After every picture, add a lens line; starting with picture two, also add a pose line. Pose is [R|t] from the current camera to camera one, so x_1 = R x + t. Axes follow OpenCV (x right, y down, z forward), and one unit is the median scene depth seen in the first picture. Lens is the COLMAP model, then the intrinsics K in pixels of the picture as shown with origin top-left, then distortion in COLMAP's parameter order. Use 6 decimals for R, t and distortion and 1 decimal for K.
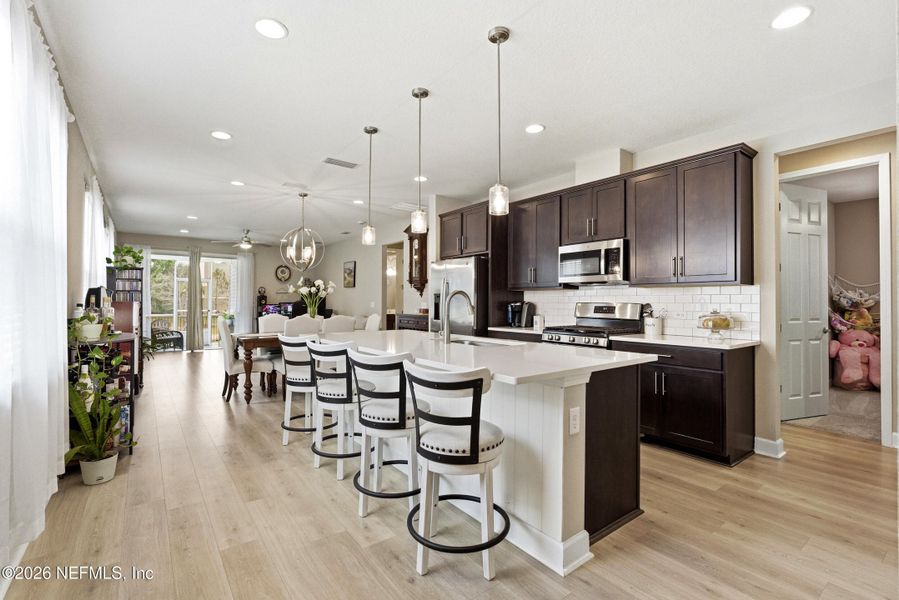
lens RADIAL K [[407.6, 0, 446.7], [0, 407.6, 296.5], [0, 0, 1]] dist [-0.004621, 0.000201]
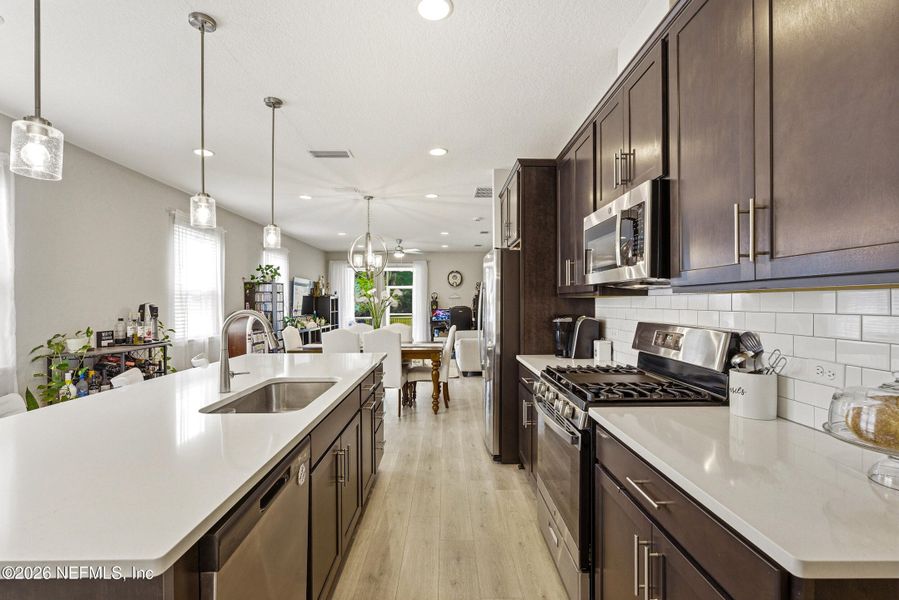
lens RADIAL K [[405.1, 0, 447.8], [0, 405.1, 302.8], [0, 0, 1]] dist [-0.009863, 0.001018]
pose [[0.804206, -0.007483, -0.594304, 0.458850], [0.016535, 0.999815, 0.009786, -0.018739], [0.594121, -0.017697, 0.804181, 0.469824]]
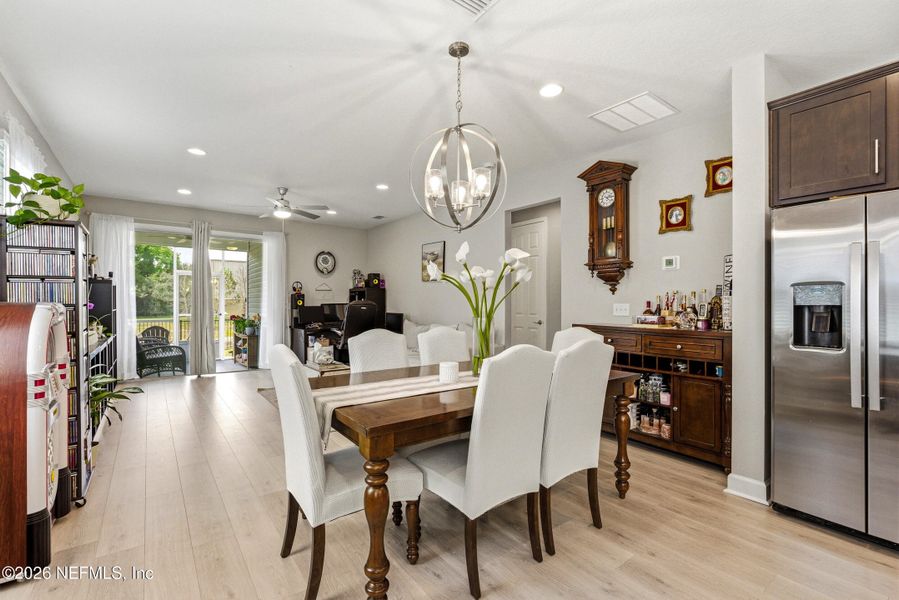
lens RADIAL K [[402.5, 0, 447.2], [0, 402.5, 303.2], [0, 0, 1]] dist [-0.010636, 0.001223]
pose [[0.999993, -0.001837, -0.003264, -0.481465], [0.001887, 0.999880, 0.015346, 0.008200], [0.003235, -0.015352, 0.999877, 0.769236]]
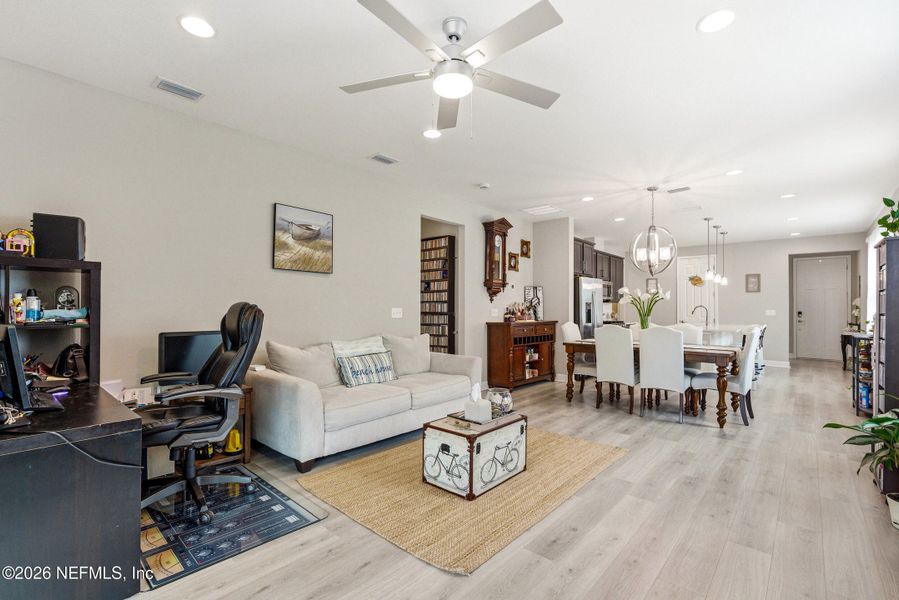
lens RADIAL K [[405.1, 0, 447.8], [0, 405.1, 302.8], [0, 0, 1]] dist [-0.009863, 0.001018]
pose [[-0.193967, 0.006458, 0.980987, -1.486428], [-0.020235, 0.999739, -0.010583, 0.020799], [-0.980799, -0.021903, -0.193786, 2.118858]]
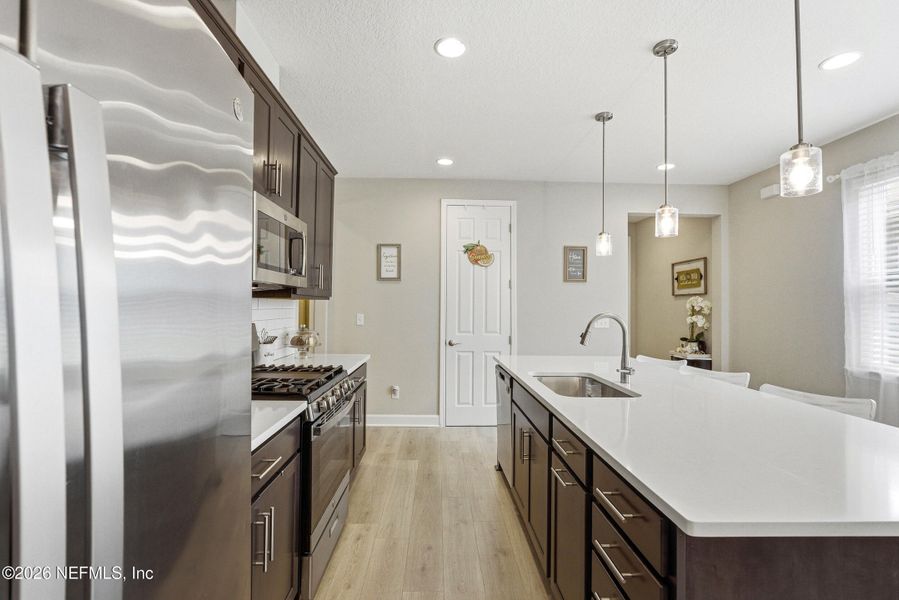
lens RADIAL K [[419.5, 0, 450.6], [0, 419.5, 292.4], [0, 0, 1]] dist [-0.032940, 0.000277]
pose [[-0.814368, 0.003094, 0.580341, -0.130205], [-0.023044, 0.999025, -0.037661, -0.011704], [-0.579891, -0.044043, -0.813502, 1.252817]]
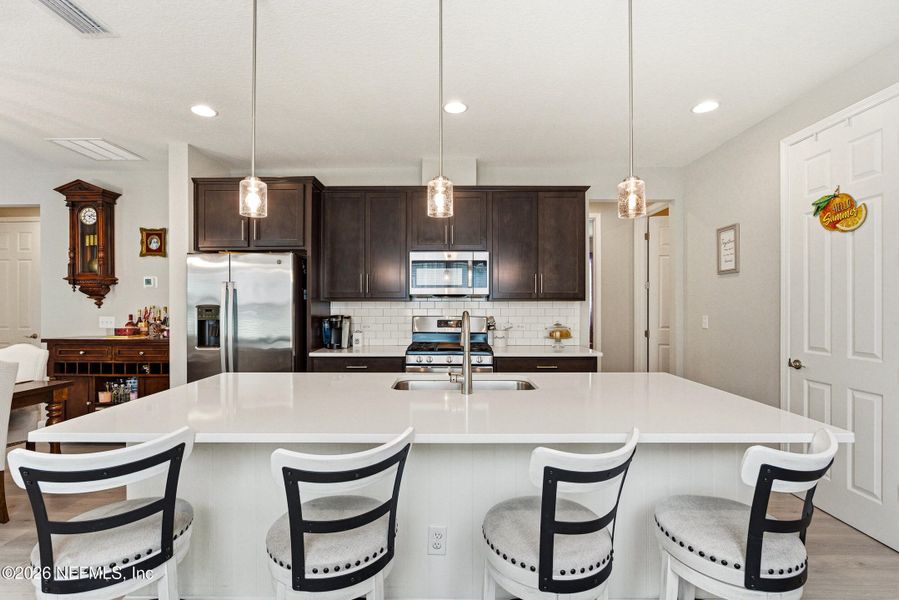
lens RADIAL K [[405.1, 0, 447.8], [0, 405.1, 302.8], [0, 0, 1]] dist [-0.009863, 0.001018]
pose [[0.612381, -0.000759, 0.790562, -0.357487], [-0.006761, 0.999958, 0.006198, -0.021560], [-0.790534, -0.009140, 0.612351, 0.426212]]
